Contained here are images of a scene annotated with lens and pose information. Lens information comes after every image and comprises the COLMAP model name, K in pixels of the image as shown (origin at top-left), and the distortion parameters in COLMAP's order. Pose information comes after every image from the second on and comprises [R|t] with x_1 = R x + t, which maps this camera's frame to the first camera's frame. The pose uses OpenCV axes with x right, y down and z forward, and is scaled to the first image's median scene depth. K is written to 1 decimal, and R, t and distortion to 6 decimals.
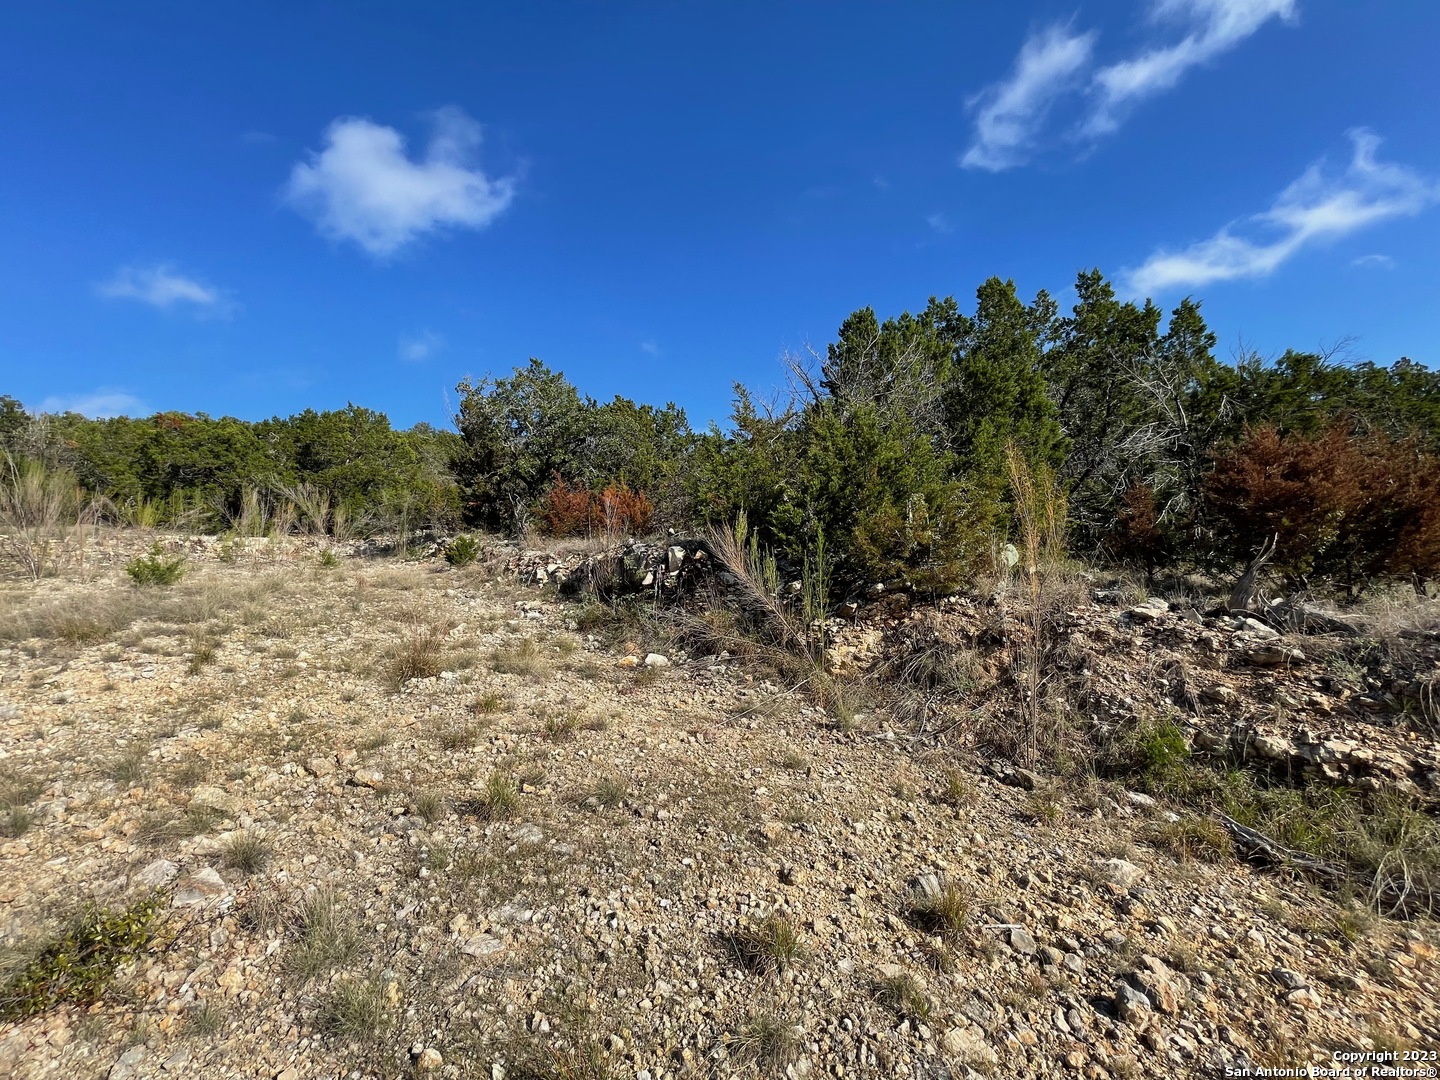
lens RADIAL K [[574.6, 0, 723.5], [0, 574.6, 538.8], [0, 0, 1]] dist [-0.019213, 0.007302]
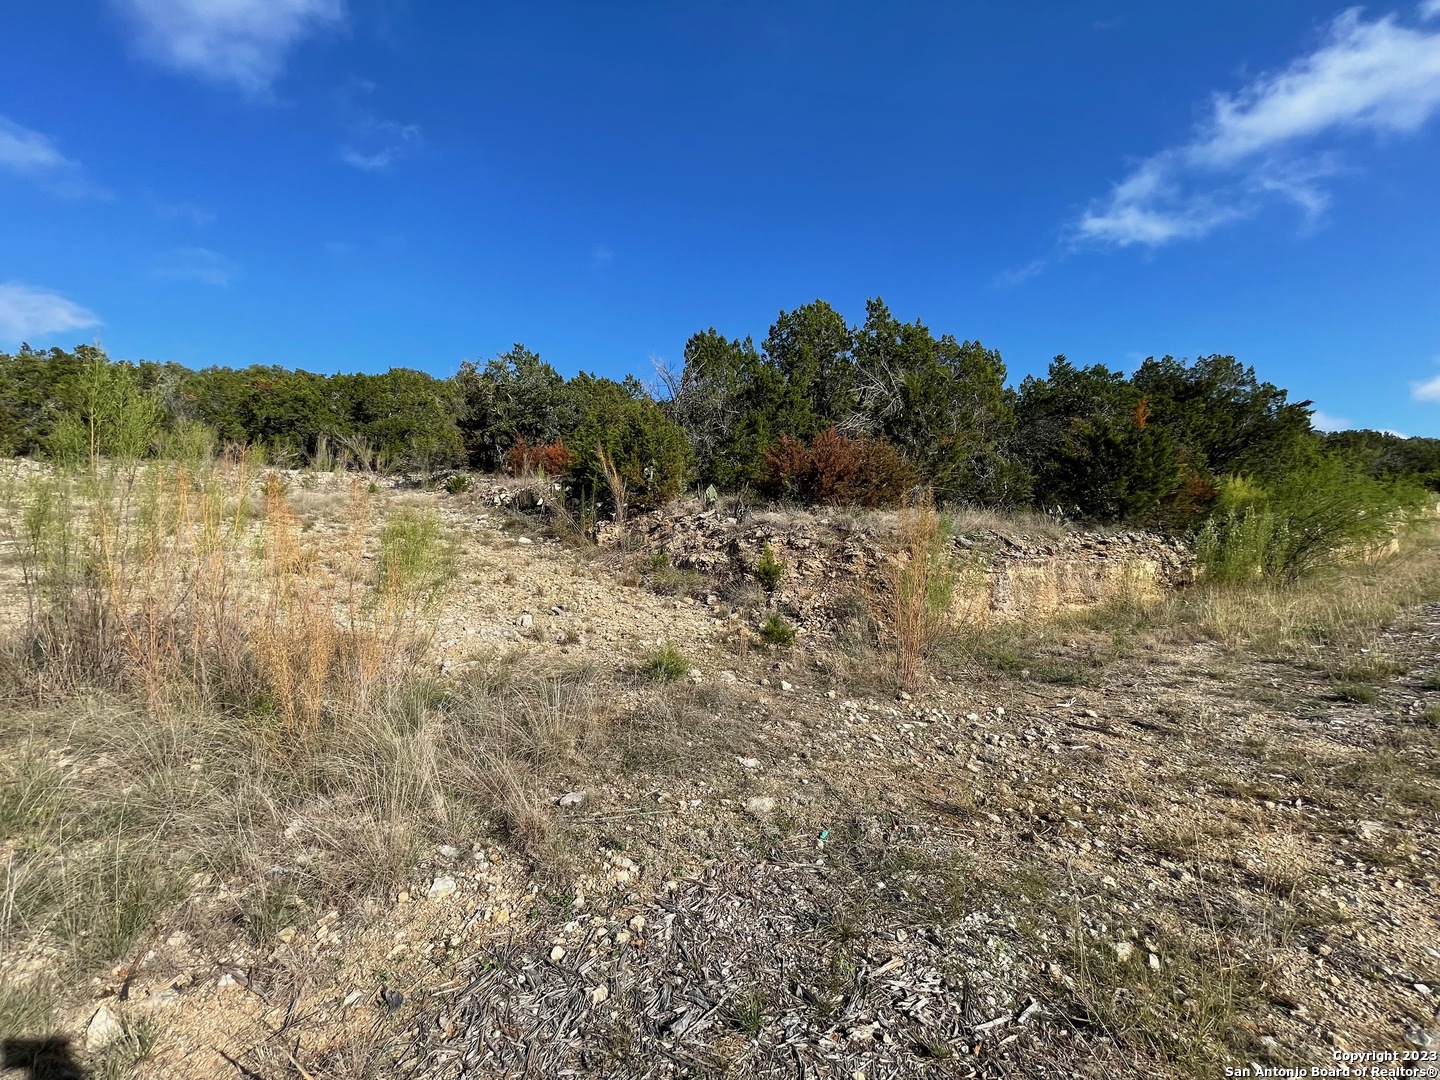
lens RADIAL K [[571.6, 0, 715.7], [0, 571.6, 538.1], [0, 0, 1]] dist [-0.001748, -0.000217]
pose [[0.995812, 0.037544, -0.083360, 0.270372], [-0.029842, 0.995331, 0.091790, 0.002251], [0.086417, -0.088918, 0.992283, -0.341328]]
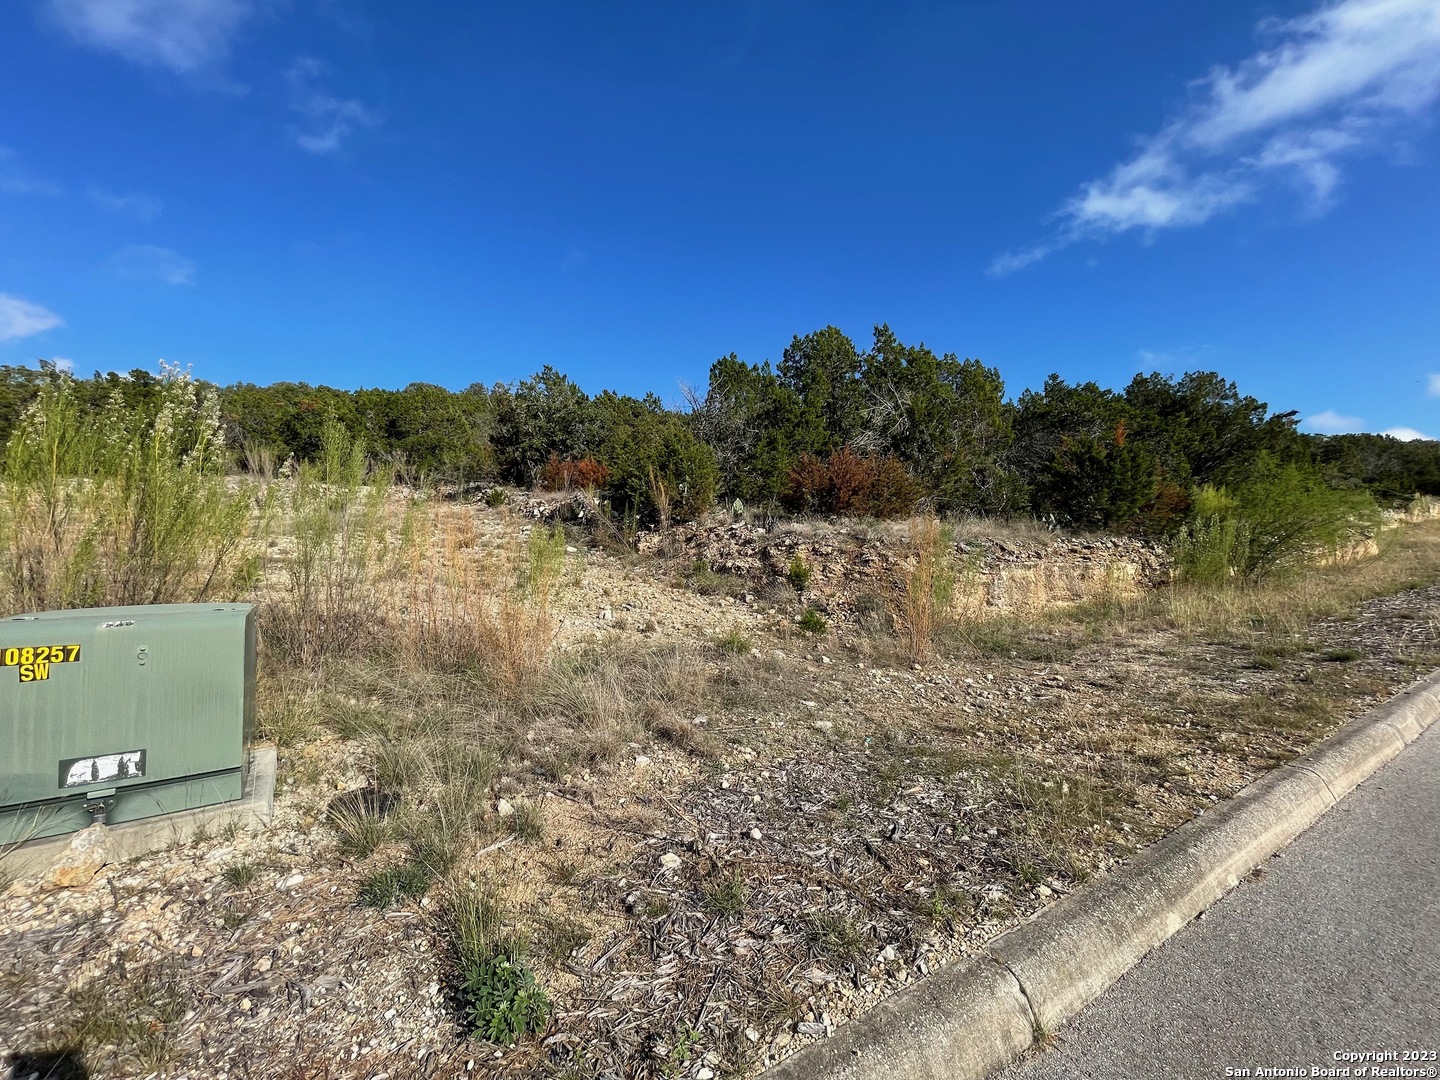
lens RADIAL K [[571.6, 0, 715.7], [0, 571.6, 538.1], [0, 0, 1]] dist [-0.001748, -0.000217]
pose [[0.995367, 0.028707, -0.091763, 0.245181], [-0.021371, 0.996570, 0.079952, -0.006436], [0.093743, -0.077620, 0.992566, -0.431240]]
